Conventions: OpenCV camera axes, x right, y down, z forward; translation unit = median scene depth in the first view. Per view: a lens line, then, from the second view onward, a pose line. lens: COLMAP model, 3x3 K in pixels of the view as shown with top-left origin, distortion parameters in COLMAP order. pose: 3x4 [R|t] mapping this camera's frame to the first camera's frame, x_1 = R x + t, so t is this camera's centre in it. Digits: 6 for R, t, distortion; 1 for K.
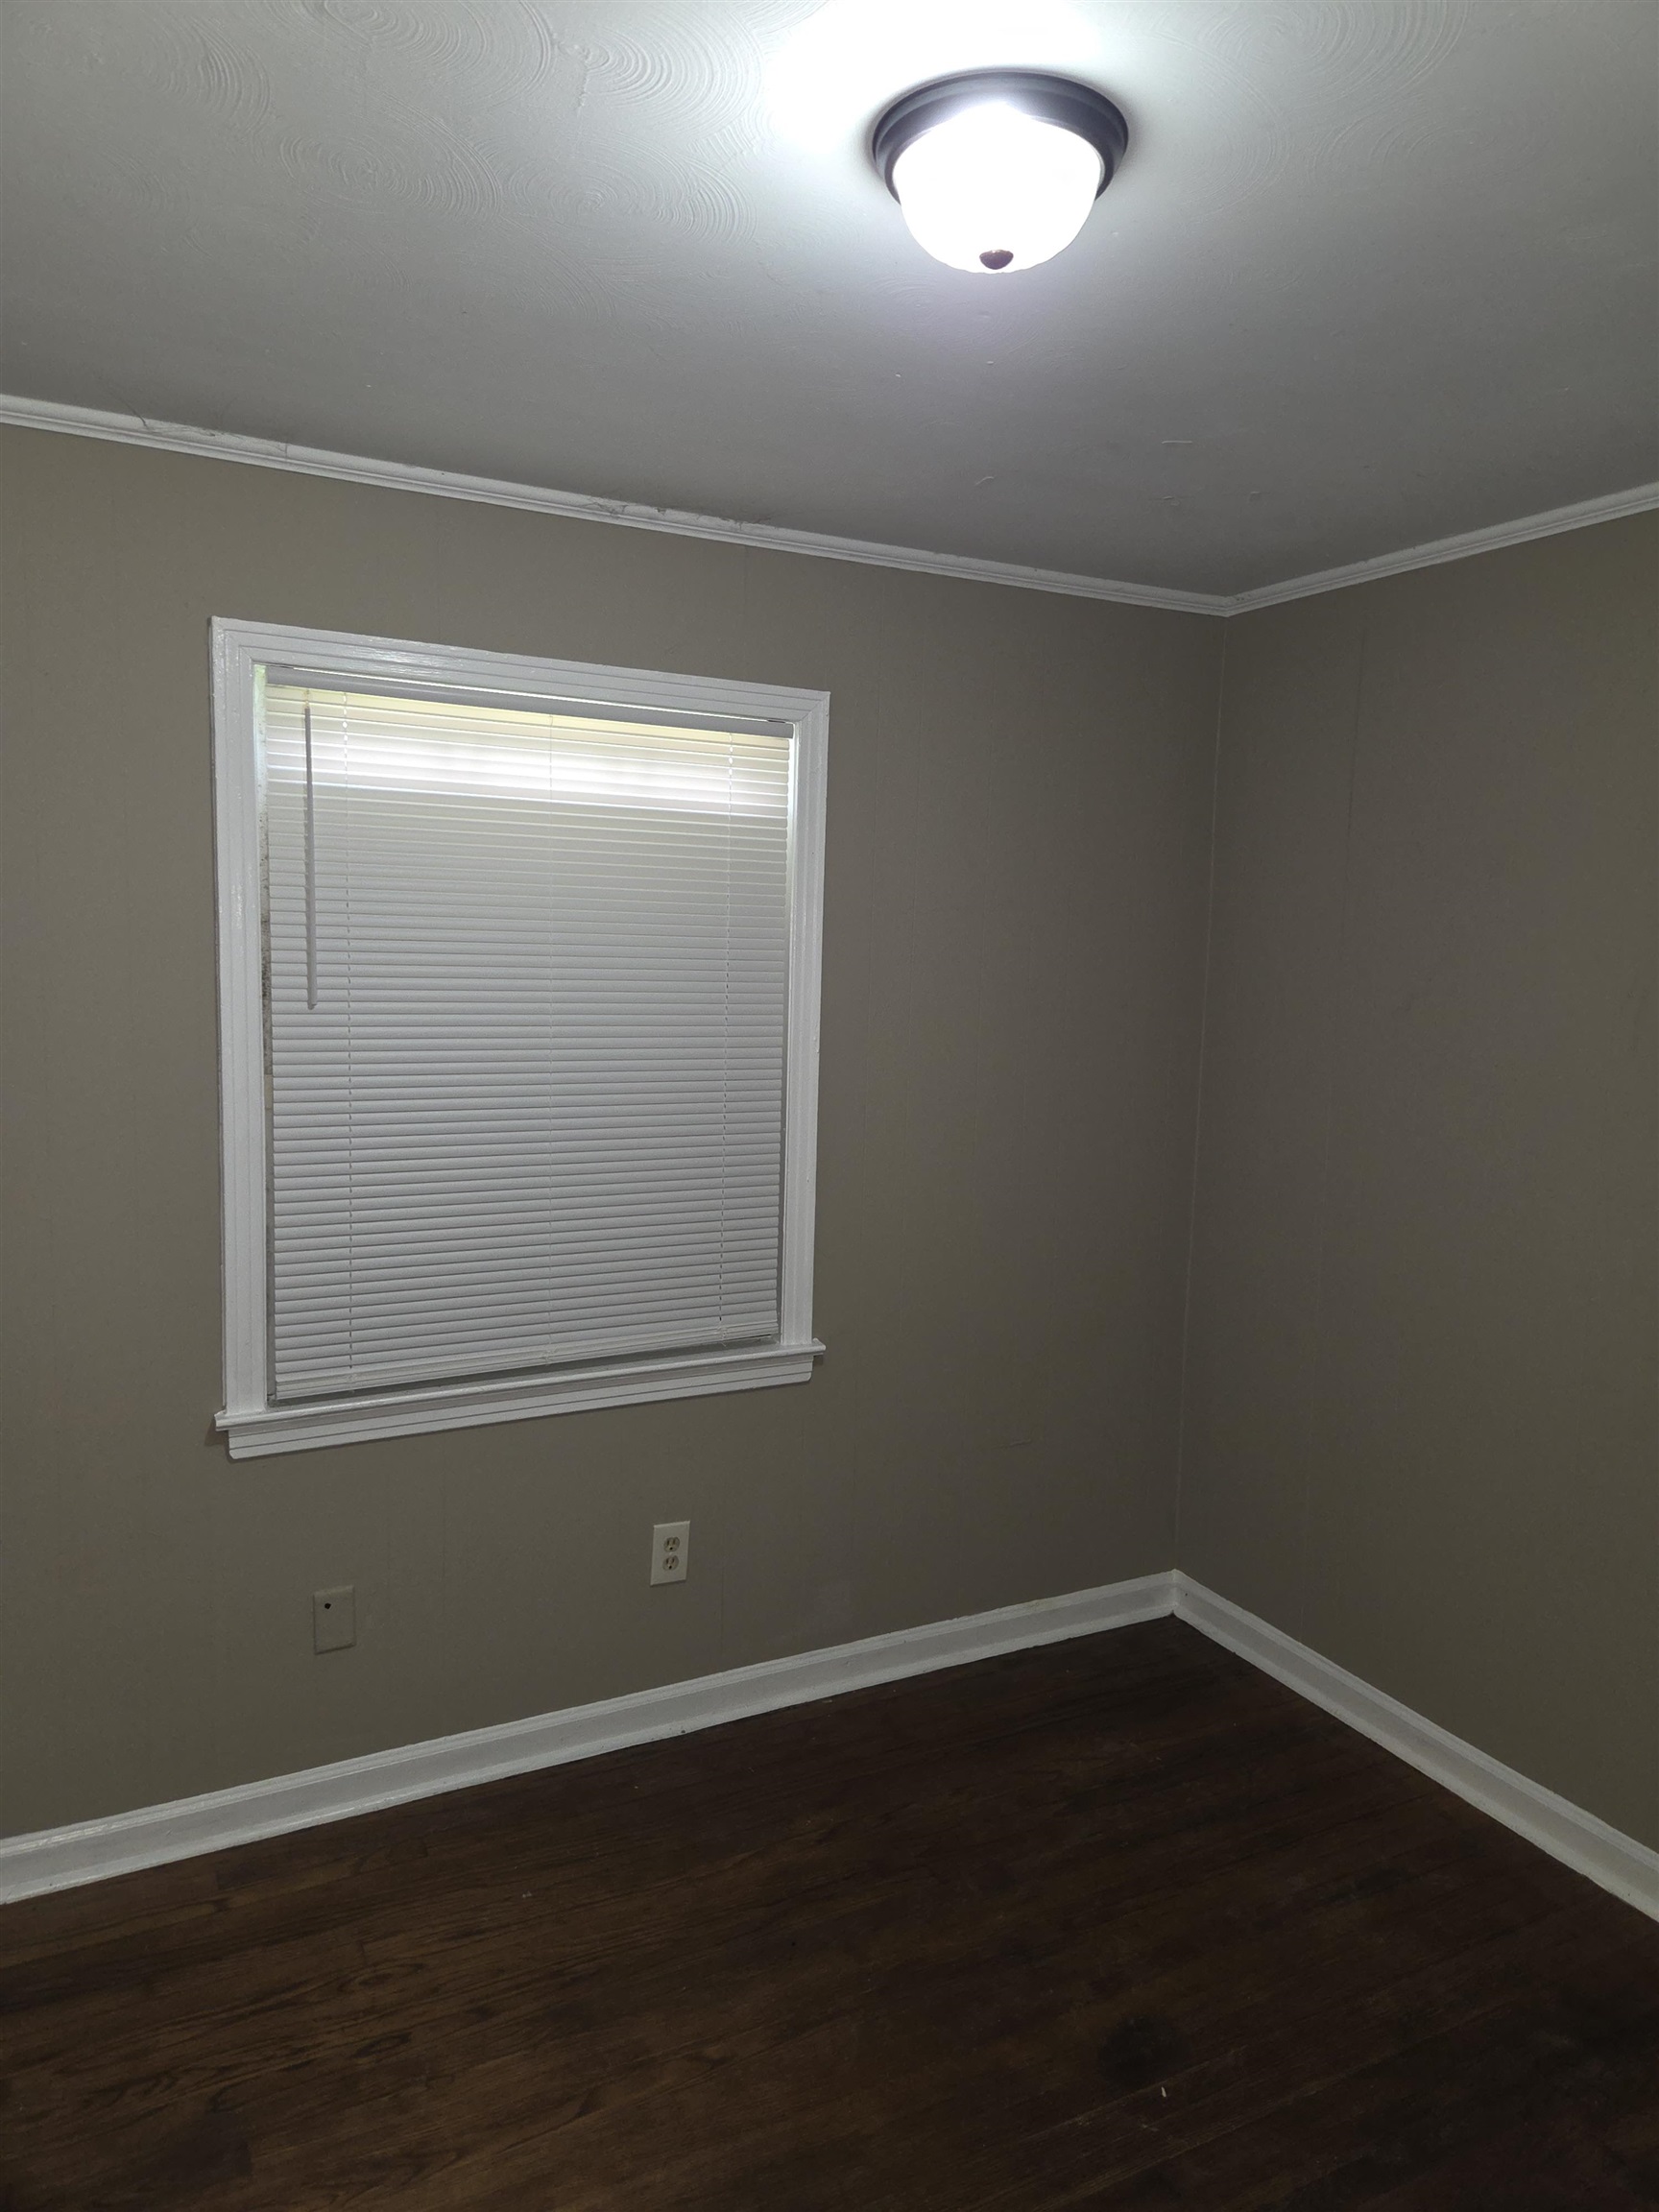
lens RADIAL K [[1490.9, 0, 846.3], [0, 1490.9, 1094.9], [0, 0, 1]] dist [0.068714, -0.057412]
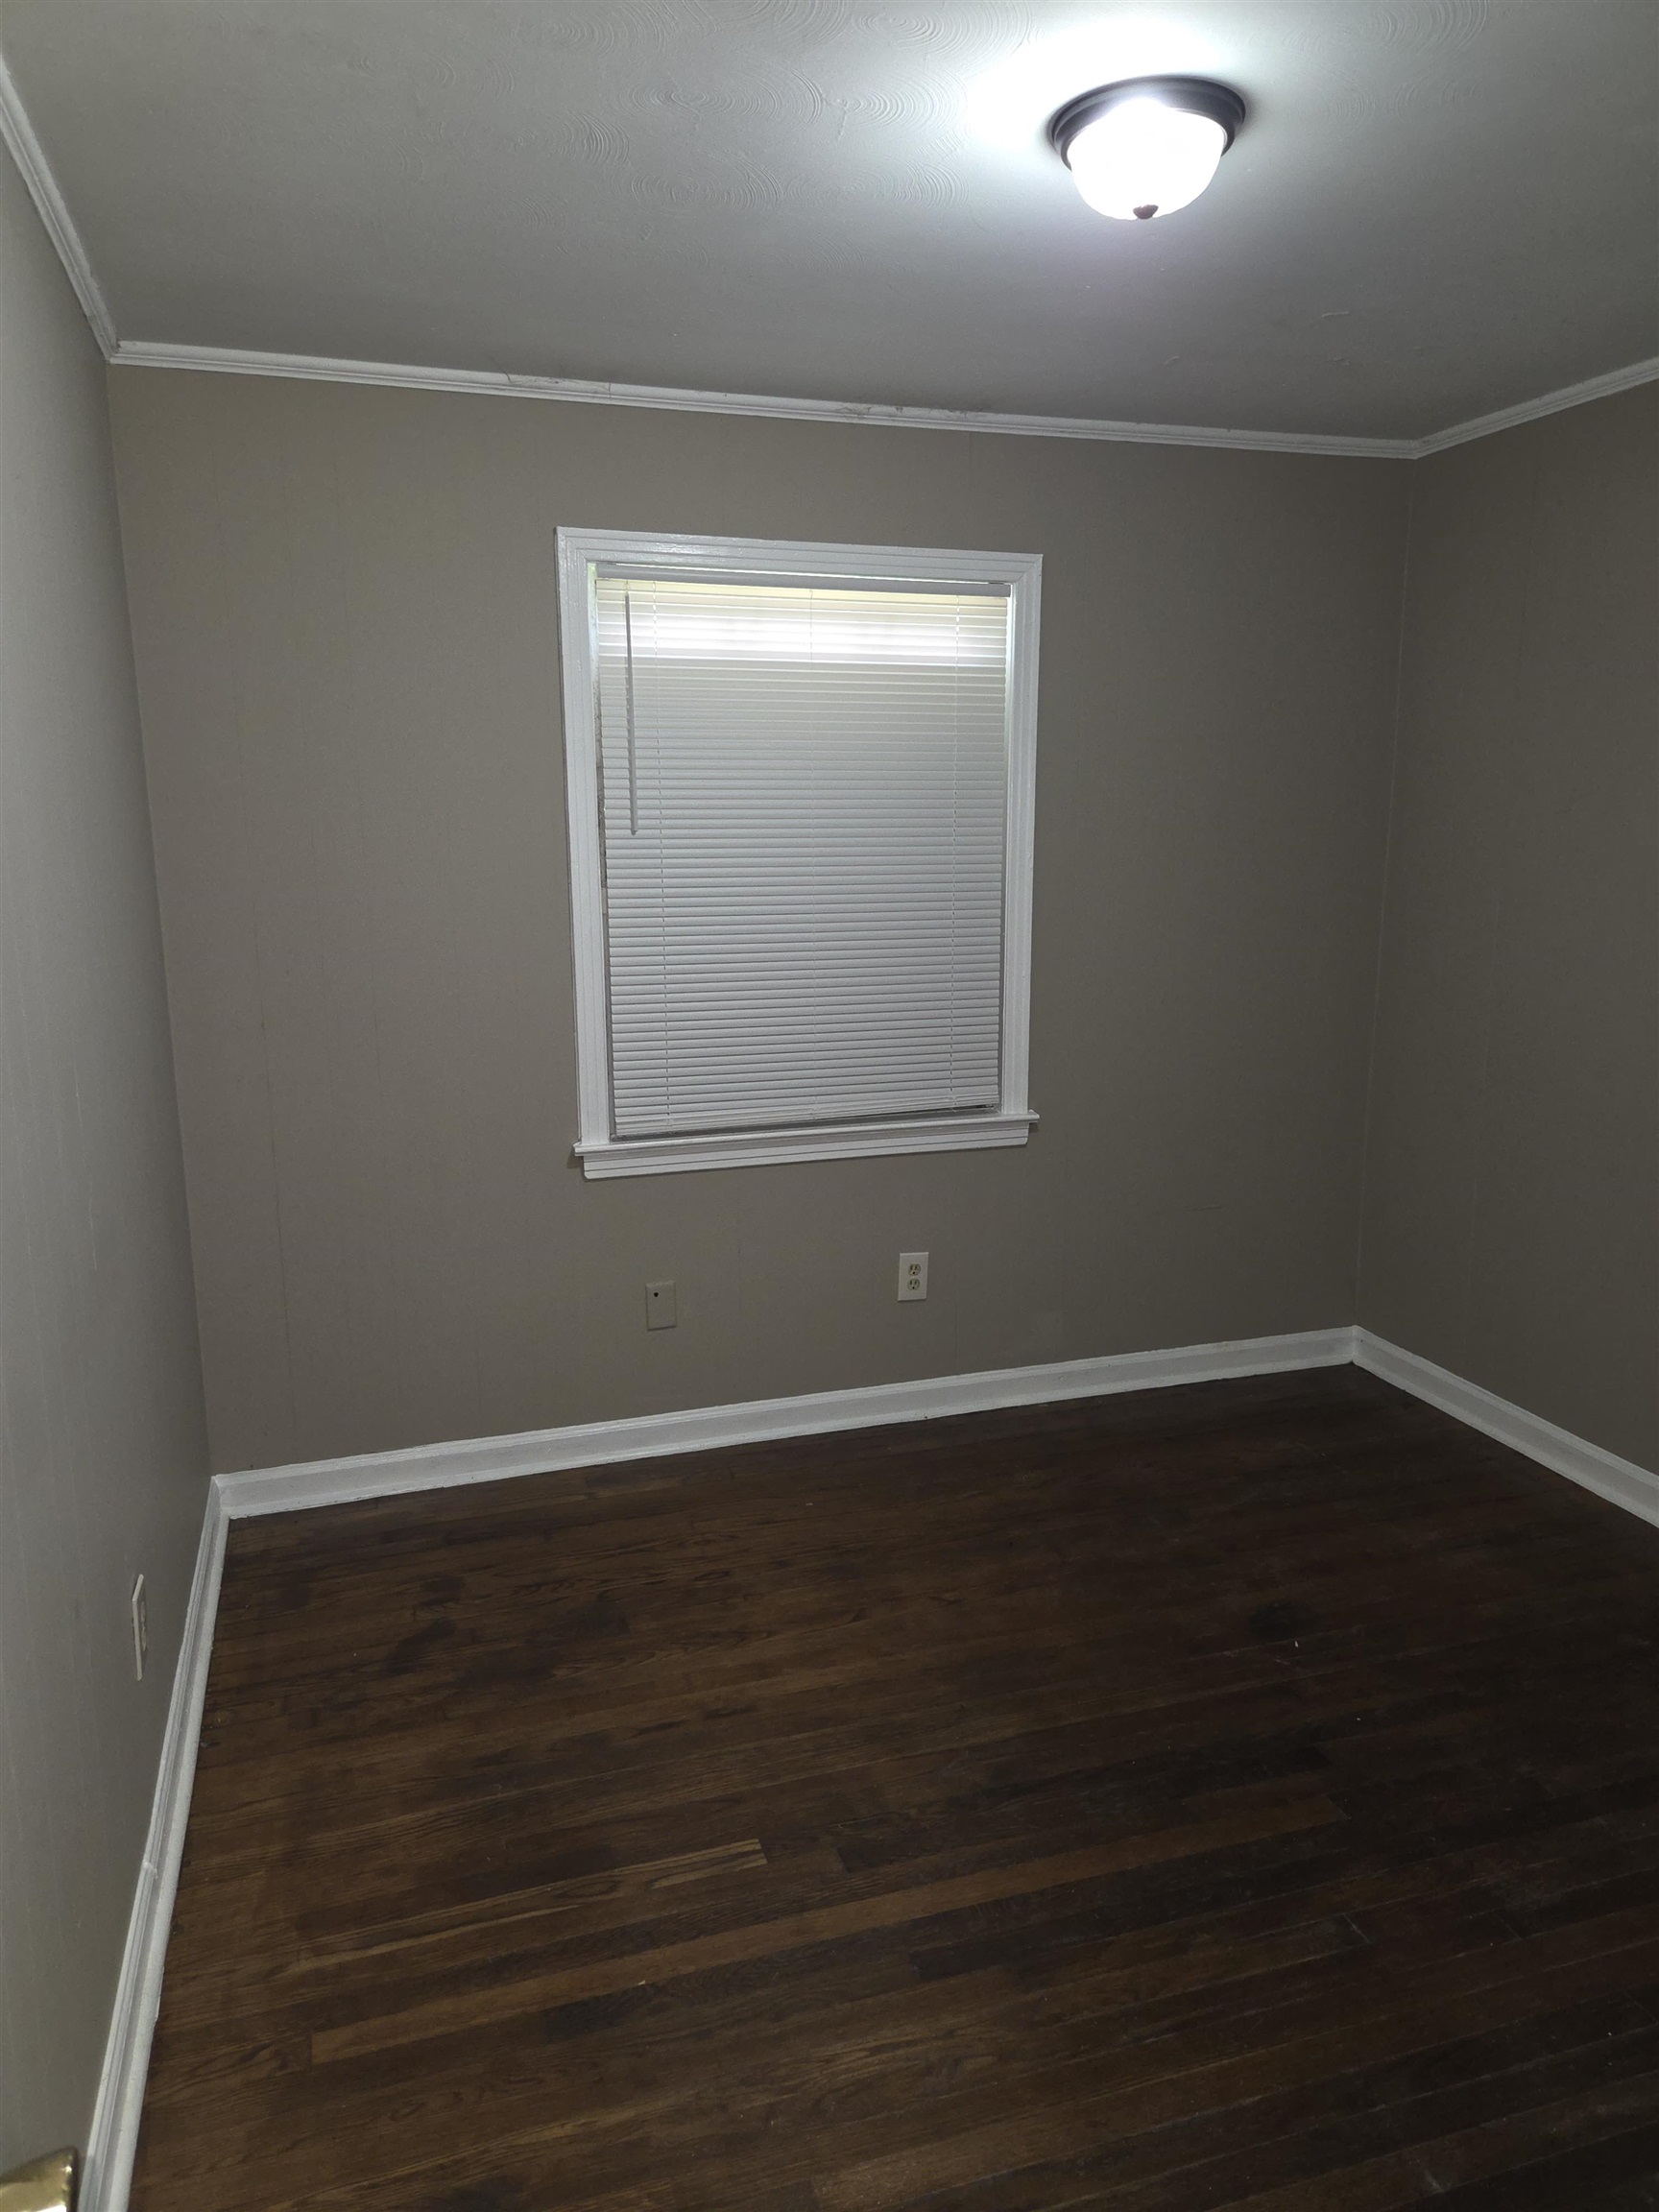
lens RADIAL K [[1490.9, 0, 822.3], [0, 1490.9, 1105.4], [0, 0, 1]] dist [0.068714, -0.057412]
pose [[0.984223, 0.000441, -0.176933, 0.032271], [0.013829, 0.996746, 0.079413, 0.075216], [0.176392, -0.080607, 0.981014, -0.255394]]
